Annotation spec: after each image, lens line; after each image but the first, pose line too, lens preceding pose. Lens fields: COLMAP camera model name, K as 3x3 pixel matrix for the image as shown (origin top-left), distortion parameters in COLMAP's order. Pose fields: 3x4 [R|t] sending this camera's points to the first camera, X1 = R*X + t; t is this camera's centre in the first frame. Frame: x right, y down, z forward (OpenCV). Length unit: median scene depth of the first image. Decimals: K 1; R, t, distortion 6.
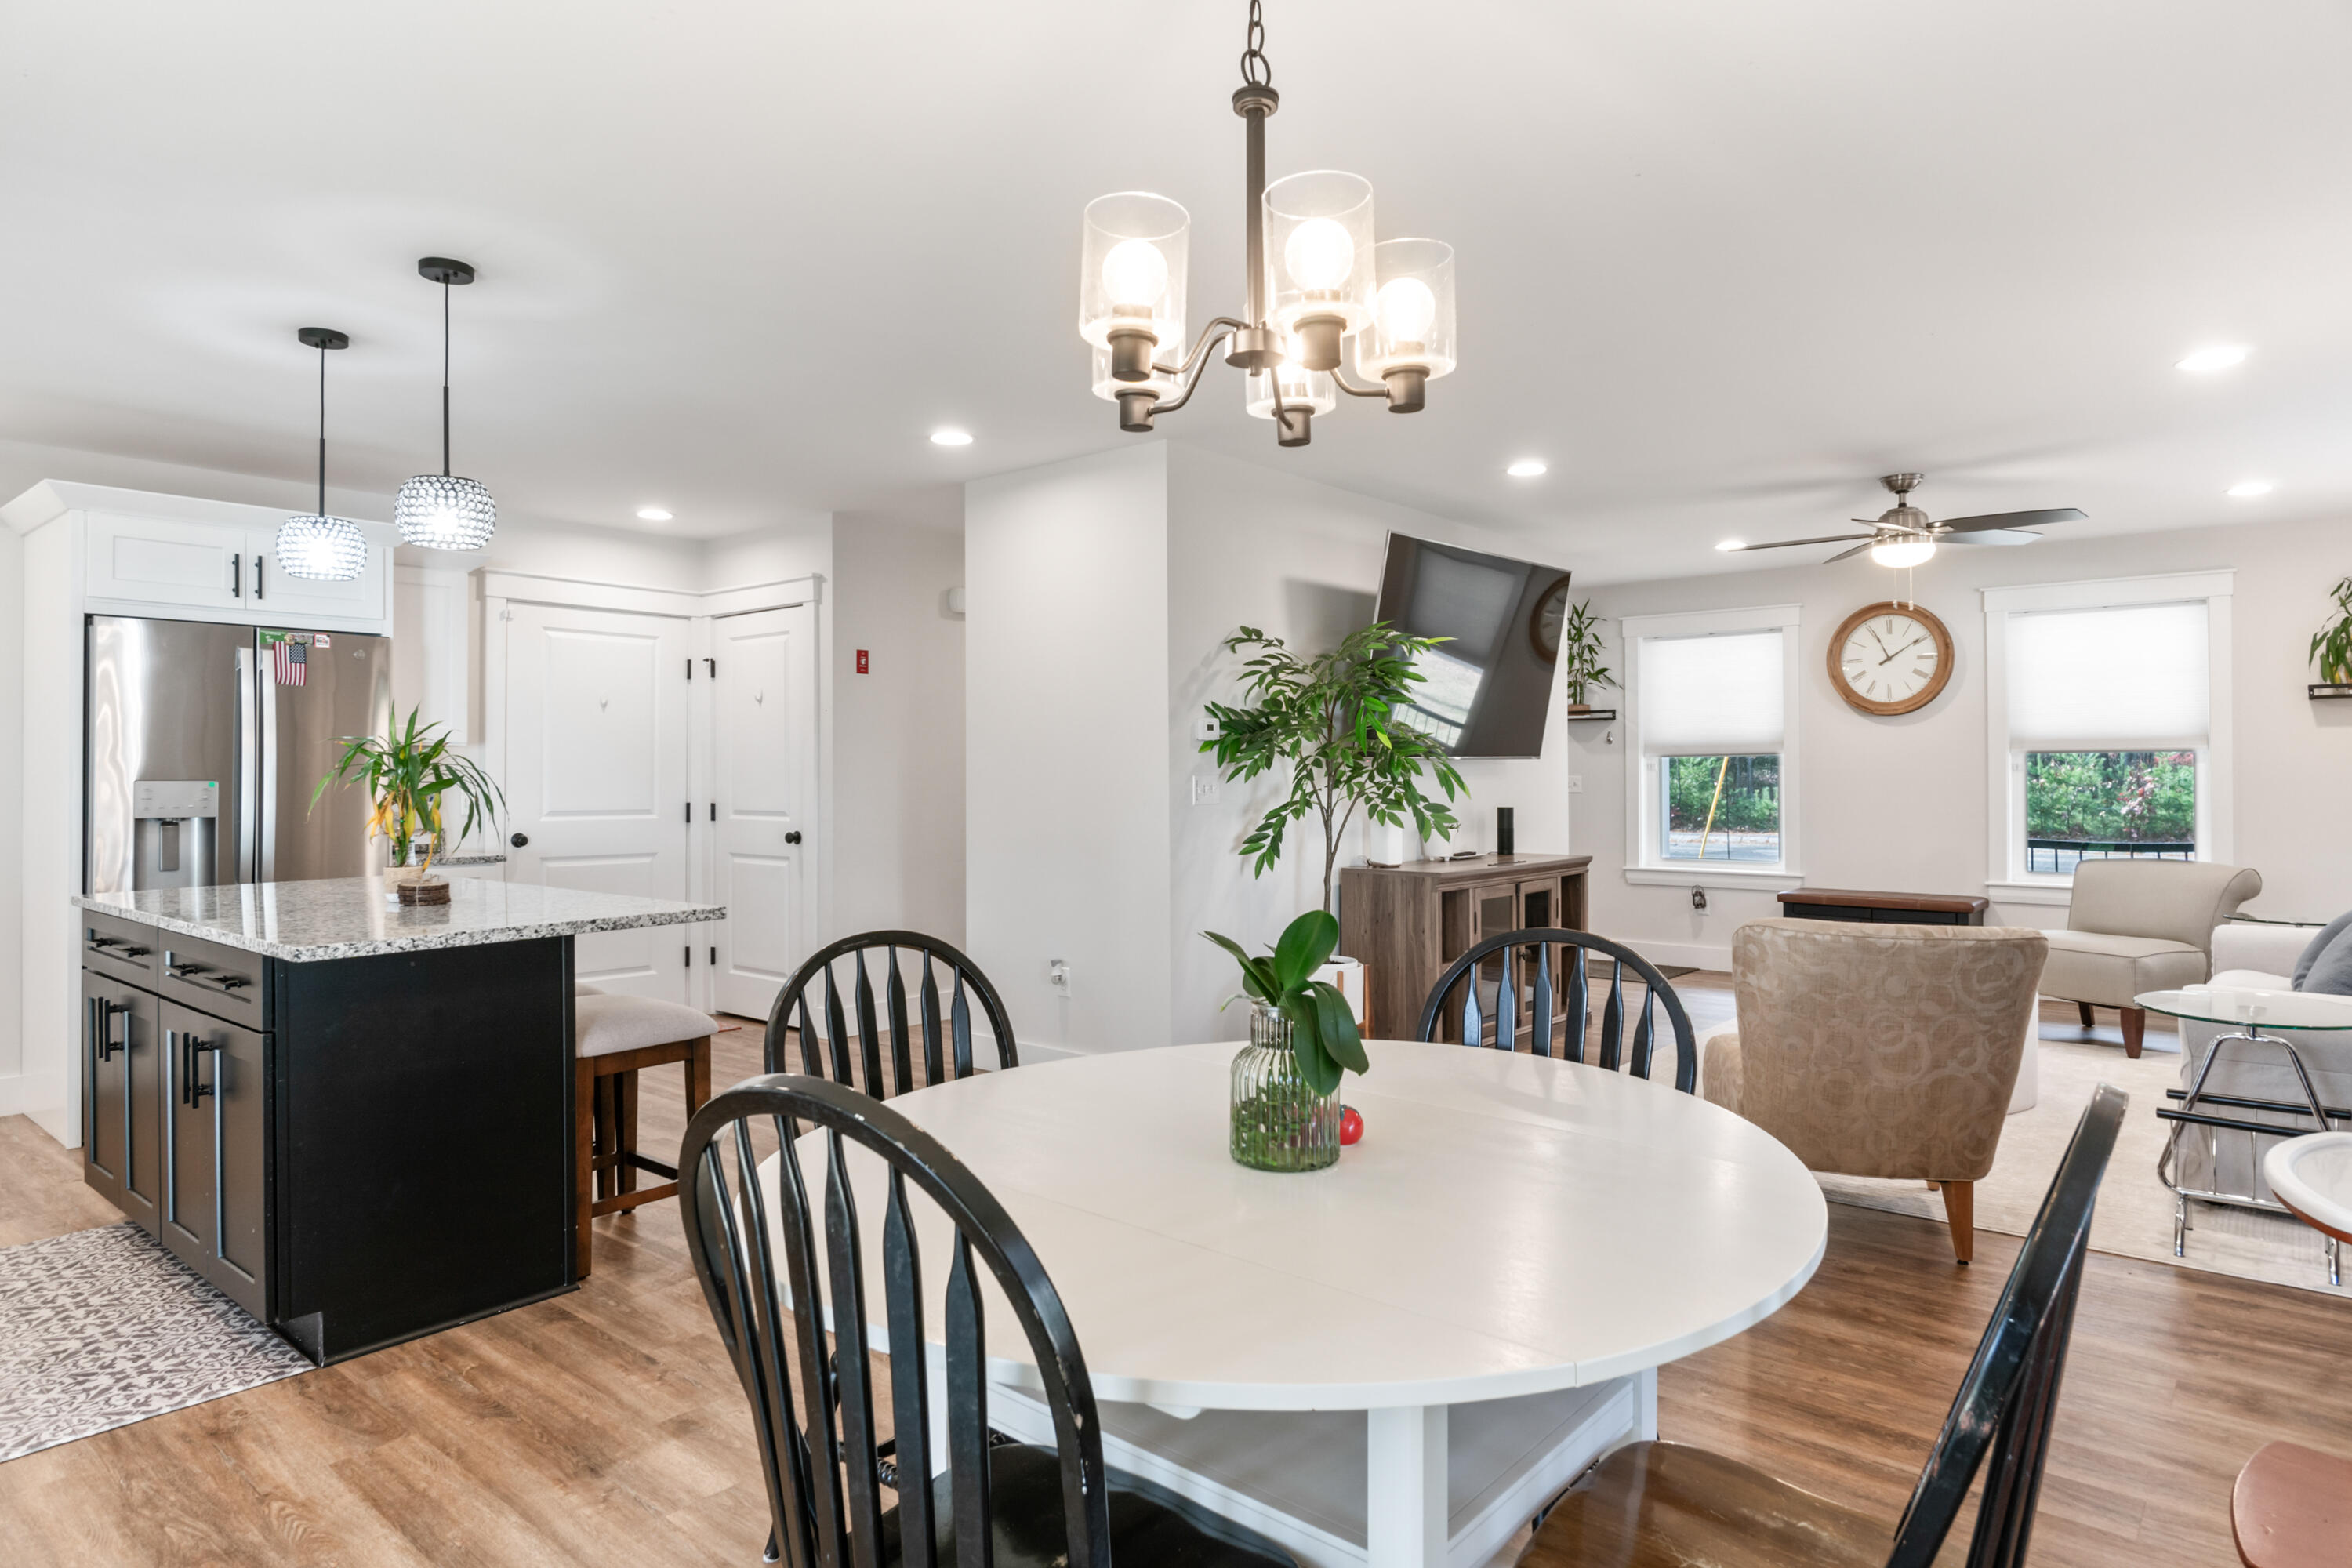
lens RADIAL K [[1355.5, 0, 1176.8], [0, 1355.5, 773.1], [0, 0, 1]] dist [0.000705, 0.002236]
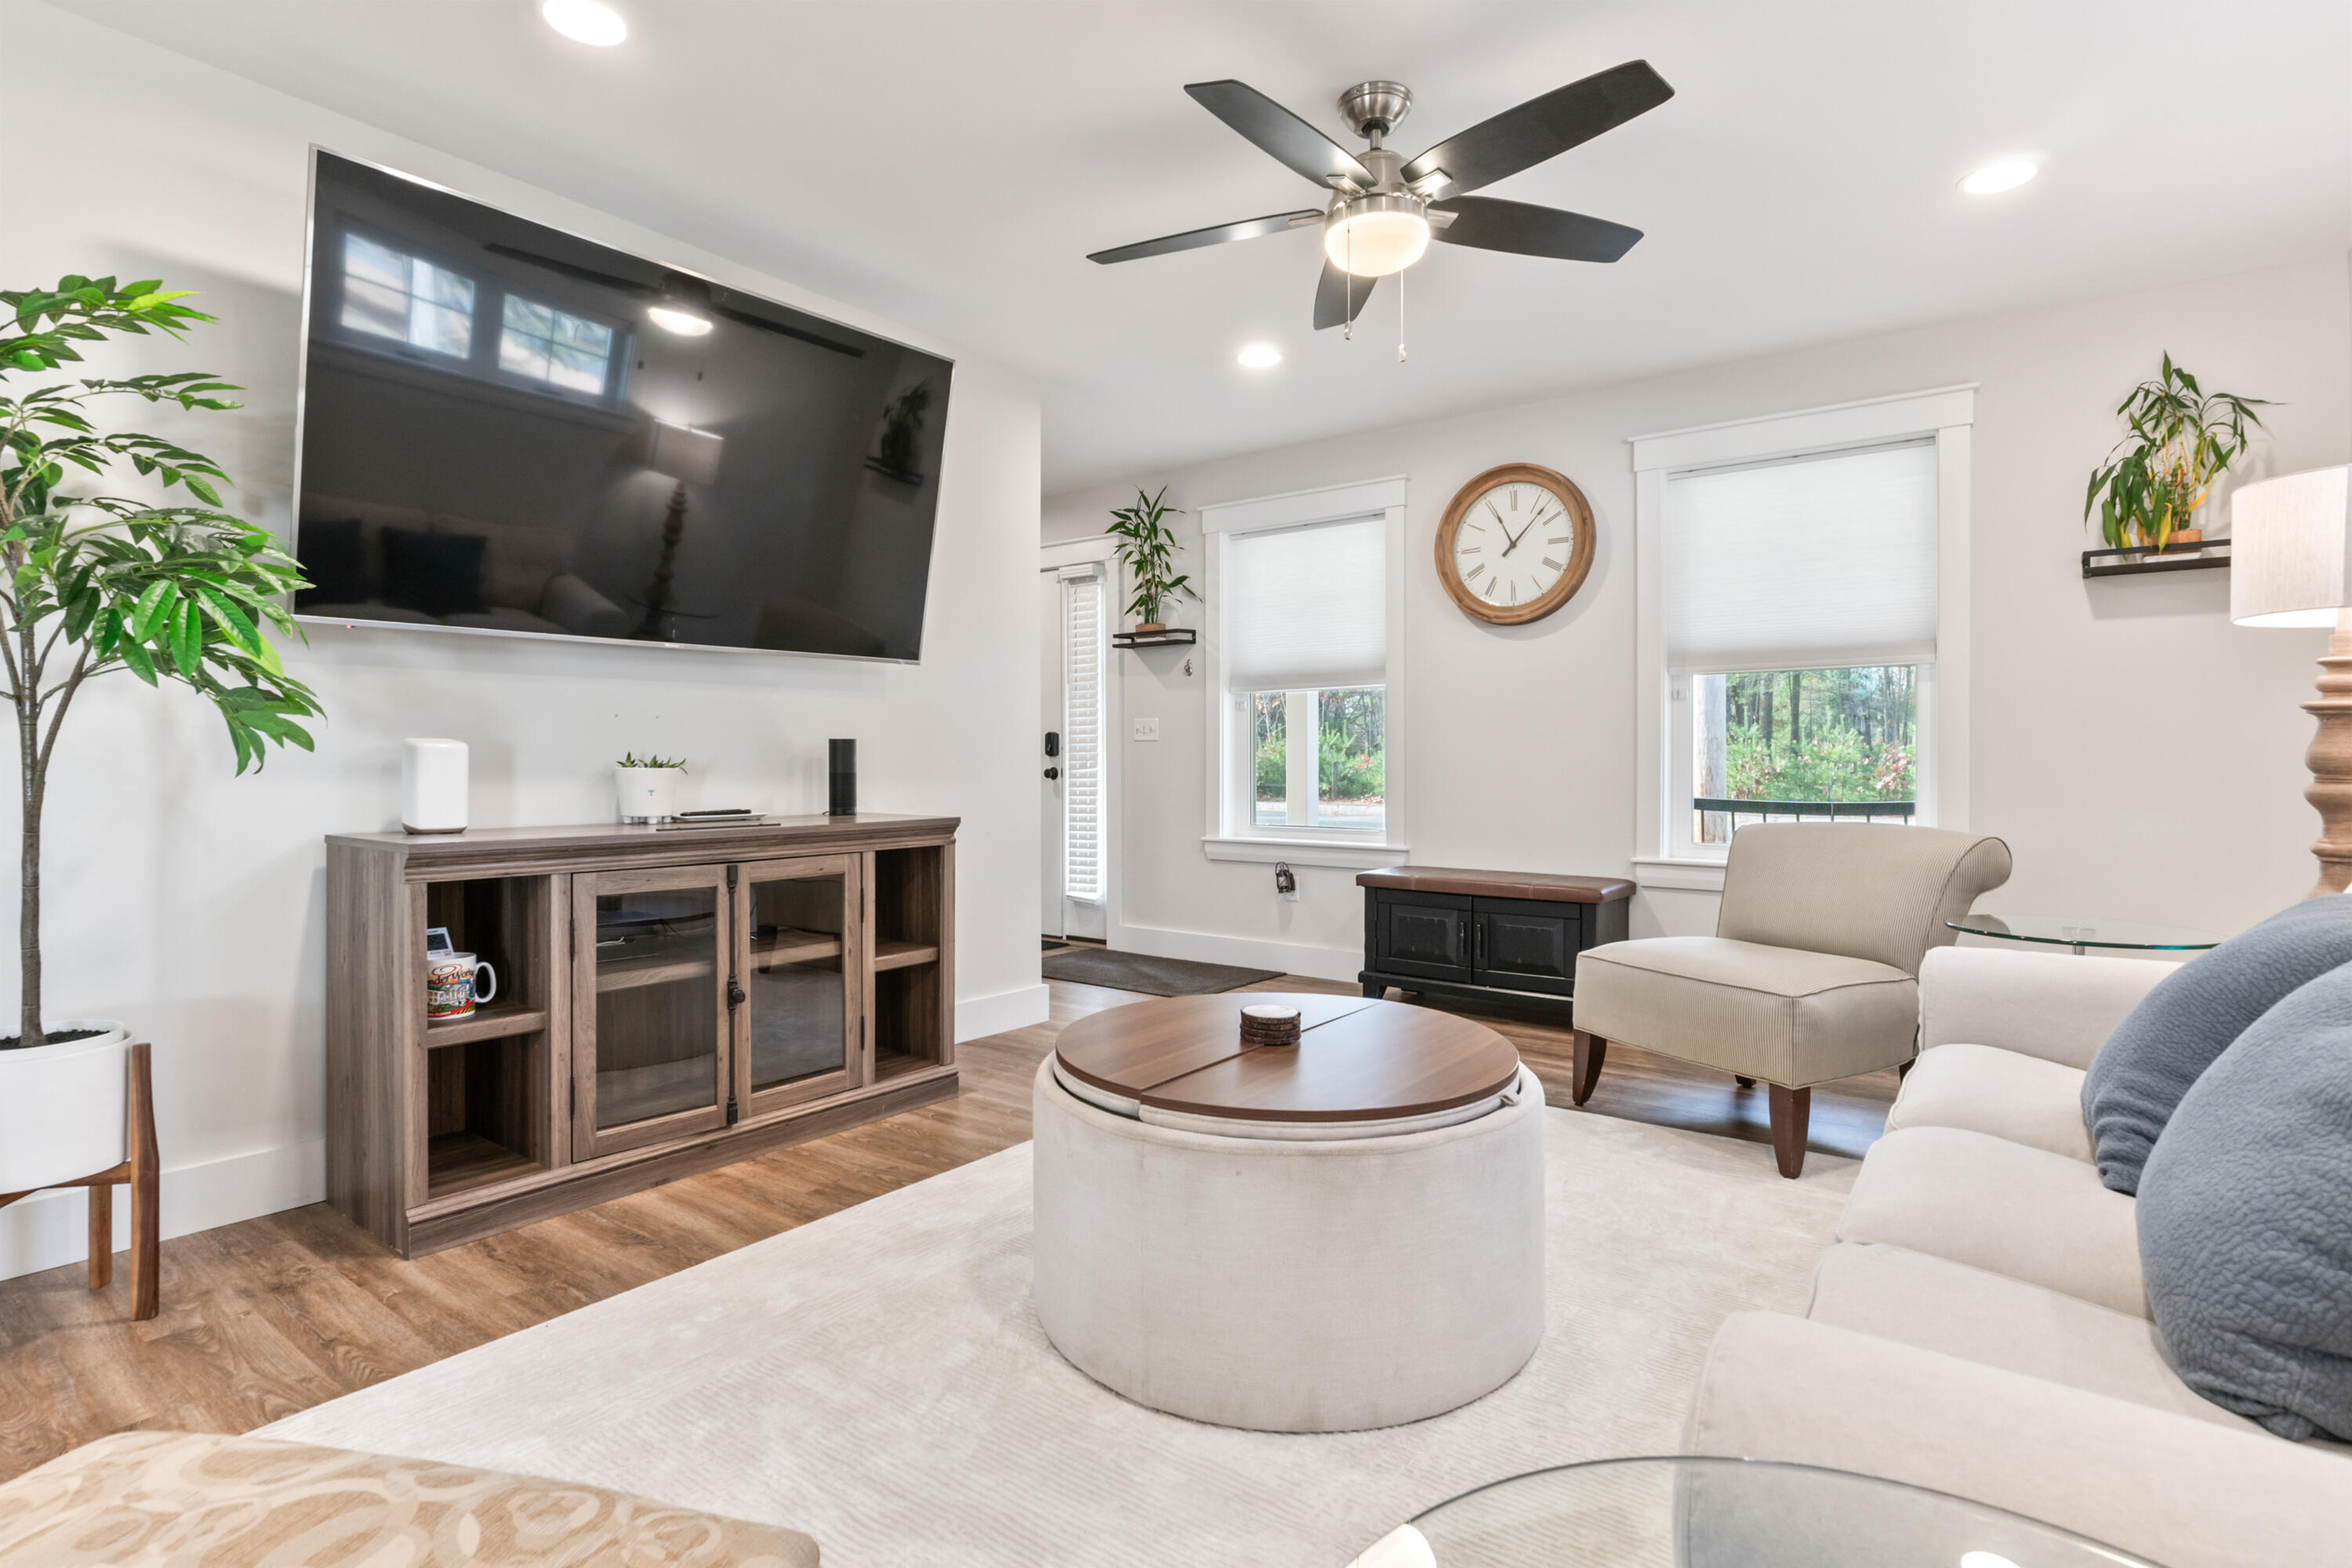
lens RADIAL K [[1165.5, 0, 1176.0], [0, 1165.5, 773.3], [0, 0, 1]] dist [-0.002556, -0.000042]
pose [[0.998374, 0.003829, 0.056881, 0.319923], [-0.004537, 0.999914, 0.012317, 0.029623], [-0.056829, -0.012555, 0.998305, 0.404616]]
